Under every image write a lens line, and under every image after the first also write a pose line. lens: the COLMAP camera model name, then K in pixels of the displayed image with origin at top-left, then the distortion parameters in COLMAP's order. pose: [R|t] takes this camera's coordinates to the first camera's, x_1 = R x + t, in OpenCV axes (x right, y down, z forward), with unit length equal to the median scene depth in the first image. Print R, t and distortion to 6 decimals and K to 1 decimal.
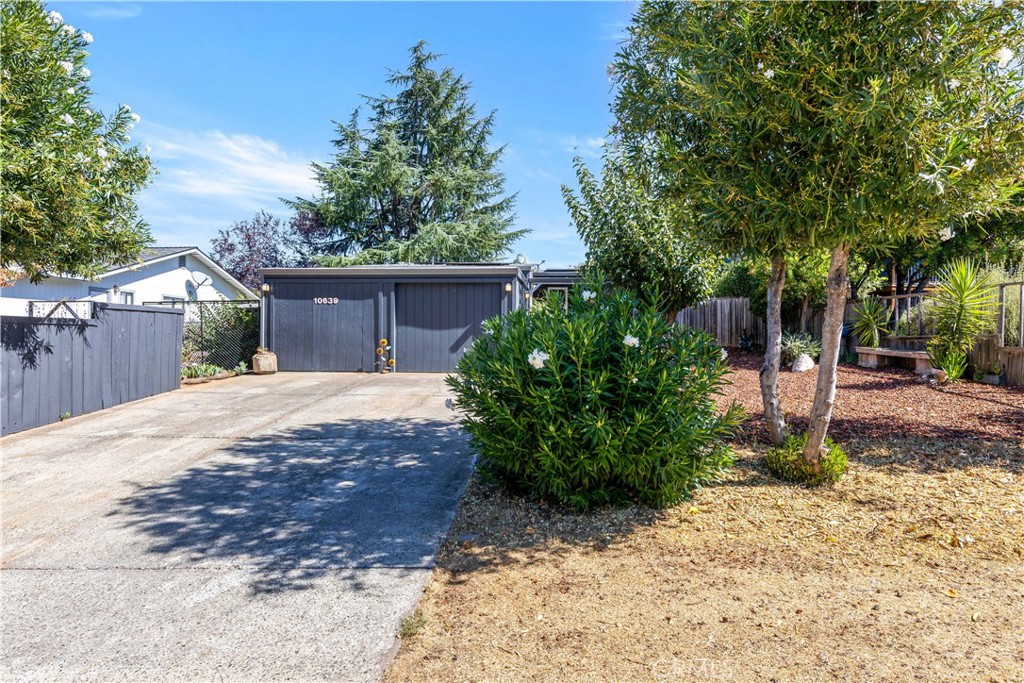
lens RADIAL K [[568.0, 0, 512.0], [0, 568.0, 341.5], [0, 0, 1]] dist [-0.000738, -0.000155]
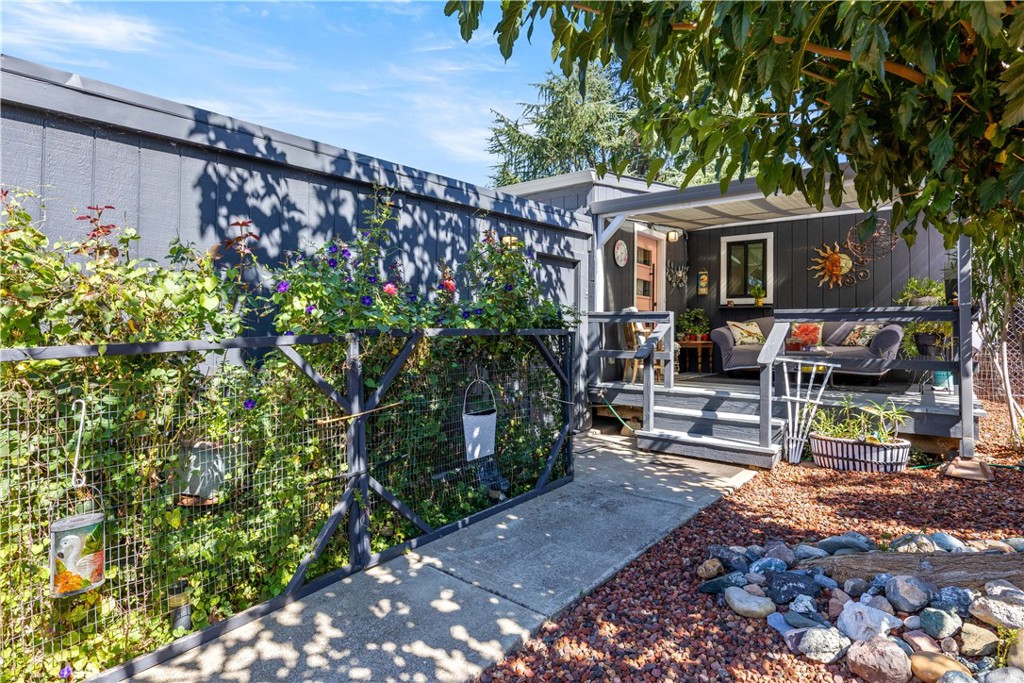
lens RADIAL K [[552.4, 0, 511.8], [0, 552.4, 321.1], [0, 0, 1]] dist [-0.002682, -0.000995]
pose [[0.832943, -0.012198, -0.553225, 0.181307], [-0.006020, 0.999498, -0.031102, -0.024580], [0.553327, 0.029237, 0.832451, 0.676458]]
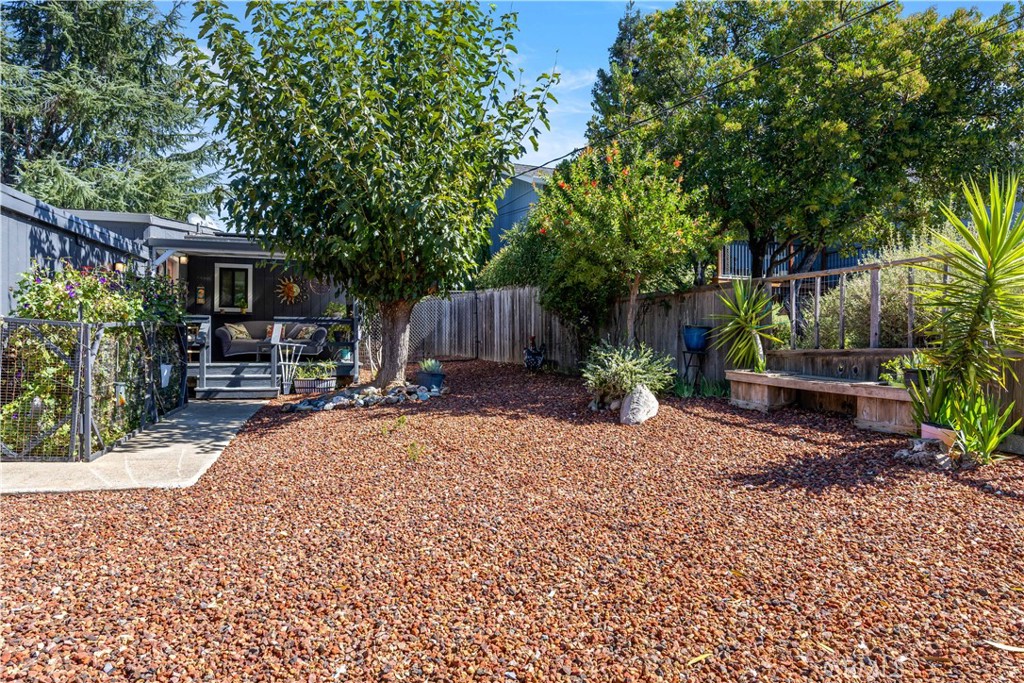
lens RADIAL K [[642.9, 0, 517.3], [0, 642.9, 343.9], [0, 0, 1]] dist [0.003602, -0.001386]
pose [[0.935444, -0.002259, 0.353467, 0.136829], [0.006093, 0.999934, -0.009735, -0.006493], [-0.353422, 0.011261, 0.935396, 0.328413]]
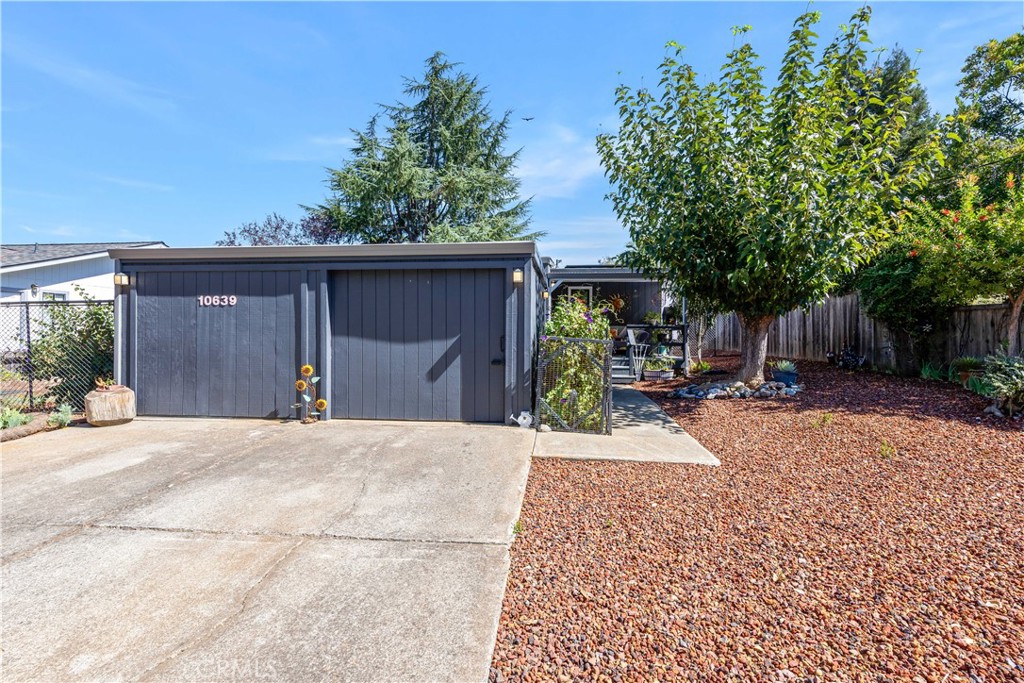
lens RADIAL K [[468.1, 0, 514.5], [0, 468.1, 334.8], [0, 0, 1]] dist [0.000628, 0.000109]
pose [[0.999643, -0.001163, -0.026680, 0.001947], [0.000934, 0.999963, -0.008588, -0.021324], [0.026689, 0.008560, 0.999607, 0.356116]]
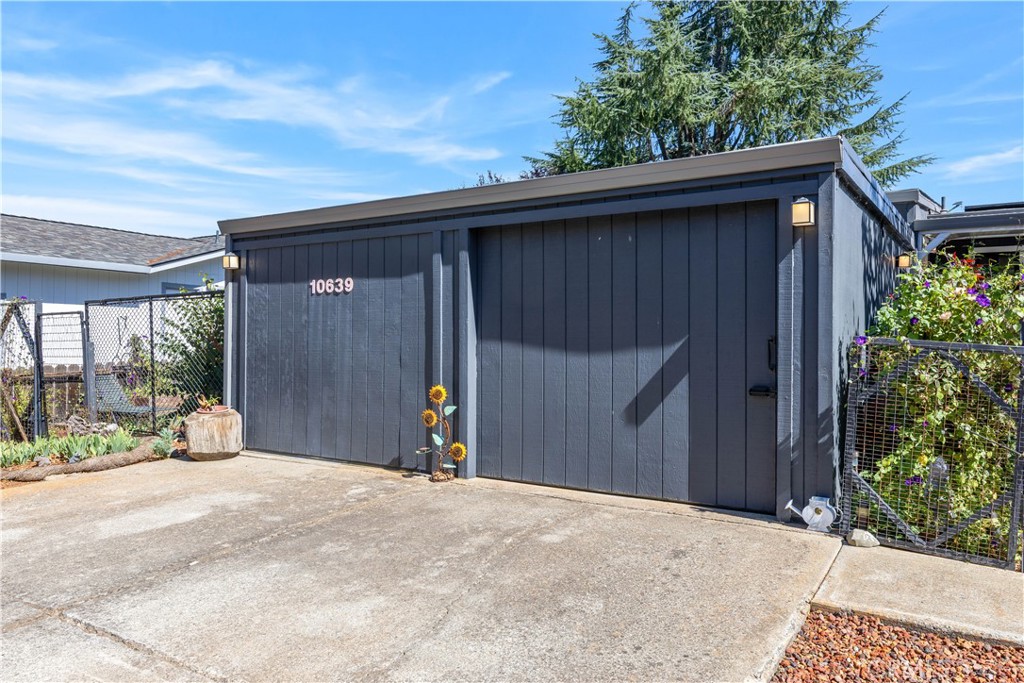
lens RADIAL K [[728.9, 0, 515.5], [0, 728.9, 337.2], [0, 0, 1]] dist [-0.000835, 0.000021]
pose [[0.880548, -0.002348, -0.473951, 0.026009], [-0.008371, 0.999755, -0.020505, -0.017600], [0.473883, 0.022023, 0.880312, 0.421565]]
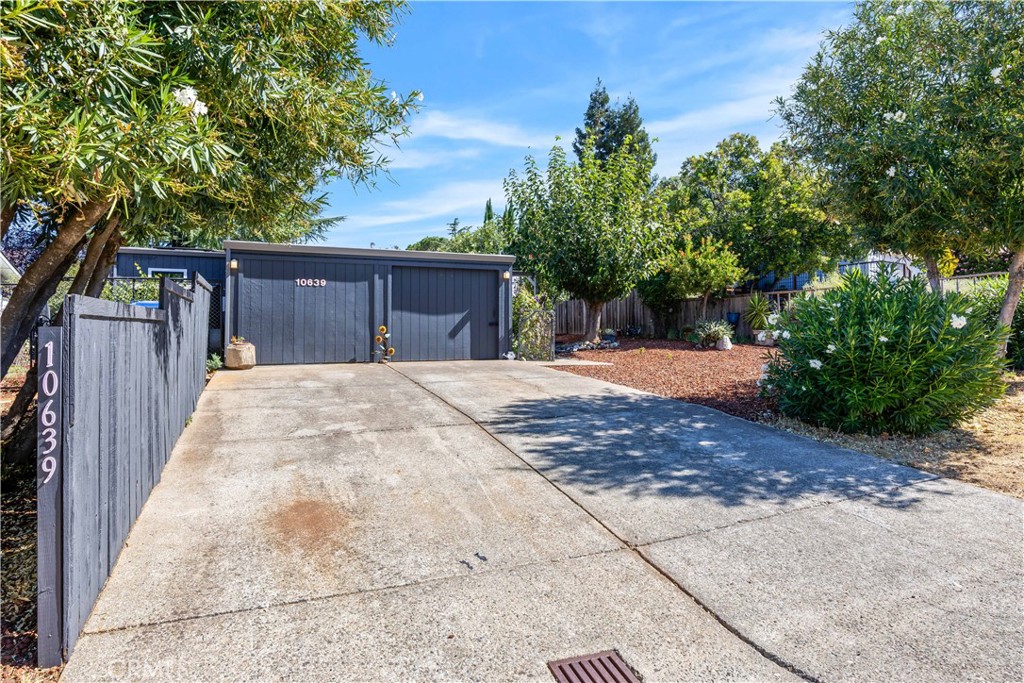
lens RADIAL K [[574.1, 0, 514.7], [0, 574.1, 324.1], [0, 0, 1]] dist [0.001231, 0.000389]
pose [[0.885985, -0.001132, 0.463712, -0.321803], [0.012765, 0.999678, -0.021948, 0.011068], [-0.463537, 0.025365, 0.885714, 0.051916]]
